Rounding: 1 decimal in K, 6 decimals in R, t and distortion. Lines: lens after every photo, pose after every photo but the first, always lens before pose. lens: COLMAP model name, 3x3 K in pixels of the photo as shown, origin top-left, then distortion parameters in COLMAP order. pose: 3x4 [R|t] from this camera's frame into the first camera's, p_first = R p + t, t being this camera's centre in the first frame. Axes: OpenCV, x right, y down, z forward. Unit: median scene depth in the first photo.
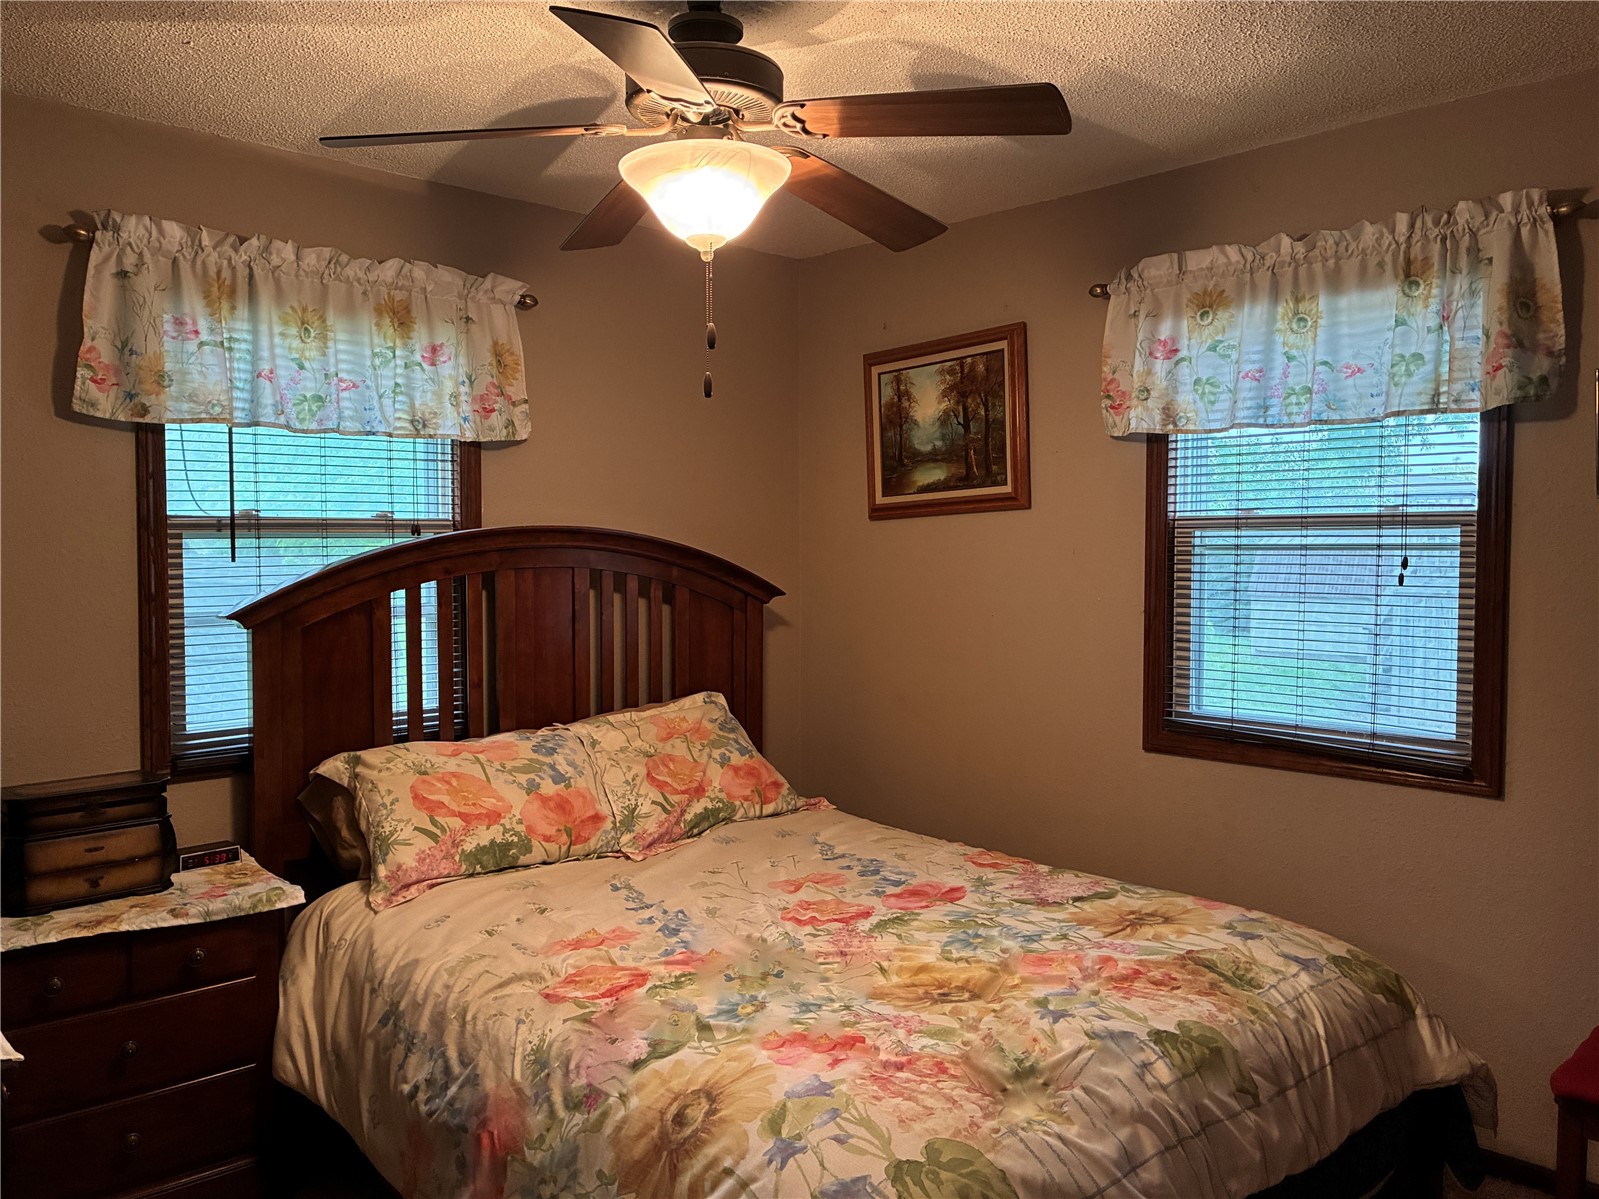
lens RADIAL K [[1253.6, 0, 788.0], [0, 1253.6, 600.6], [0, 0, 1]] dist [0.046557, -0.054512]
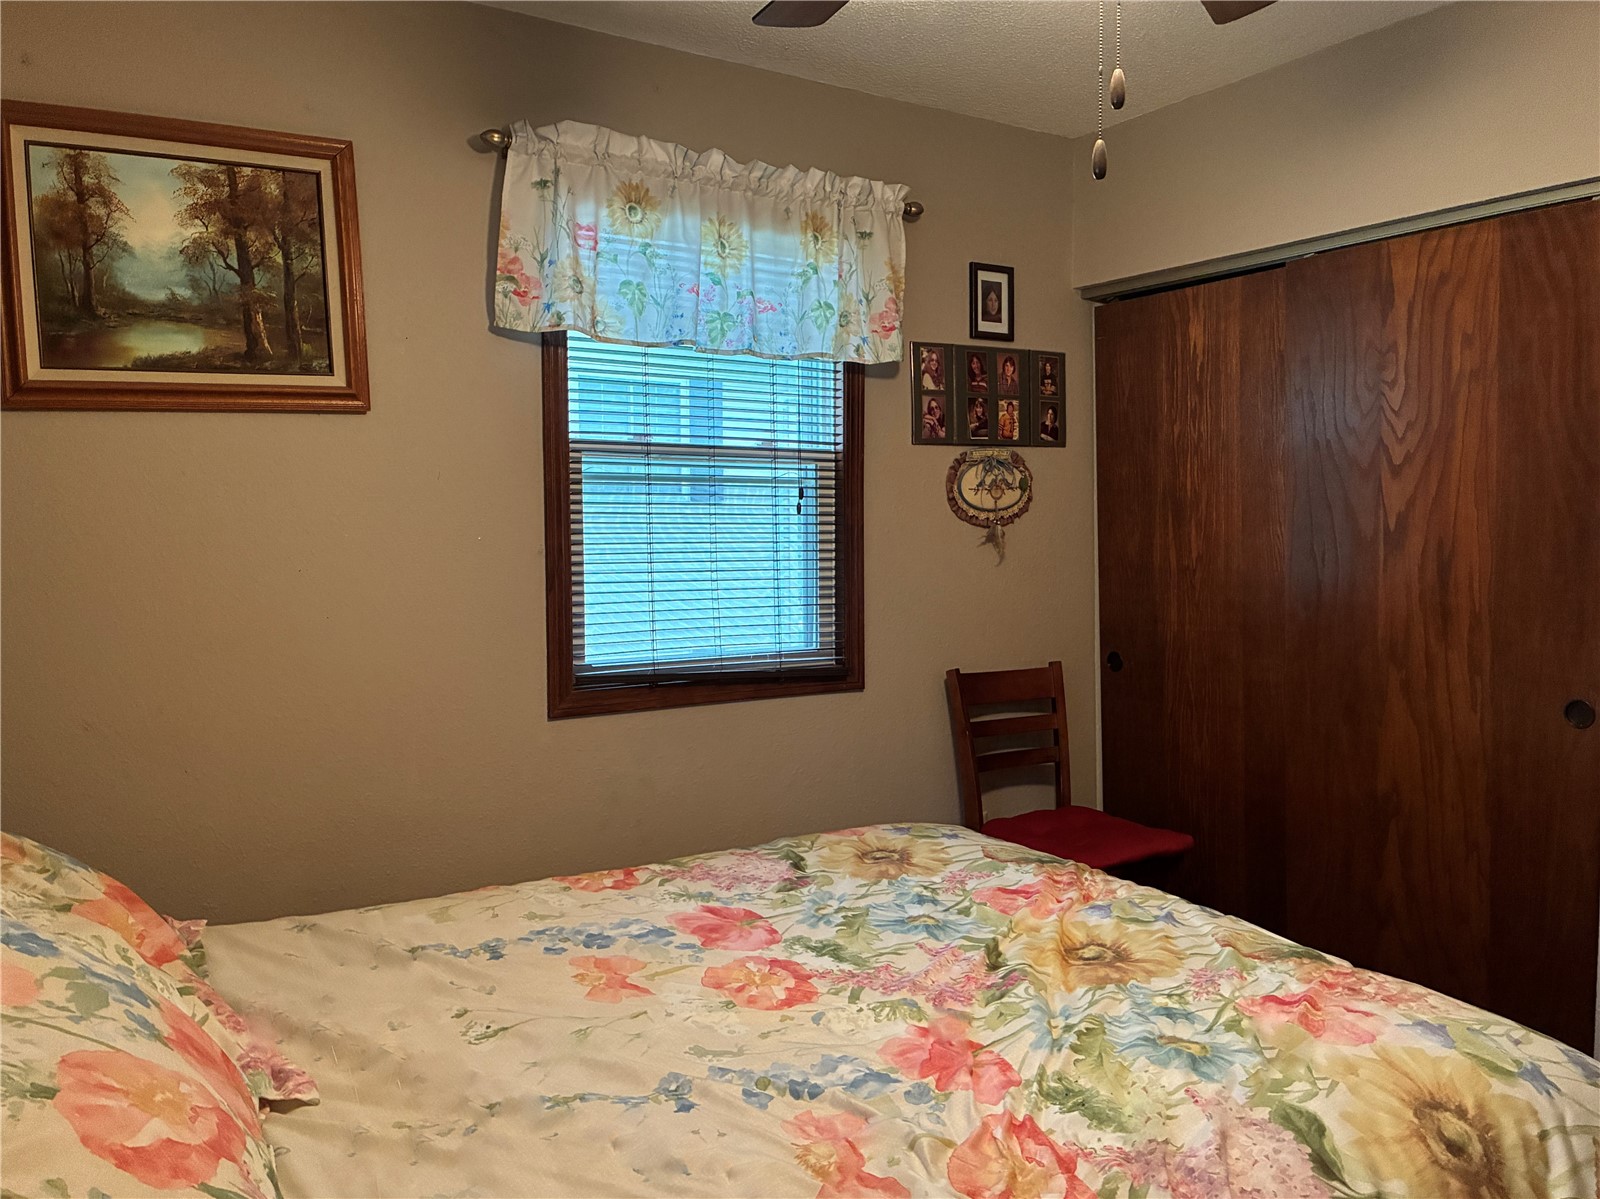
lens RADIAL K [[1254.4, 0, 792.2], [0, 1254.4, 600.6], [0, 0, 1]] dist [0.046557, -0.054512]
pose [[0.170923, -0.052040, 0.983909, -0.566017], [0.050585, 0.997751, 0.043985, 0.014750], [-0.983985, 0.042253, 0.173171, 0.787643]]
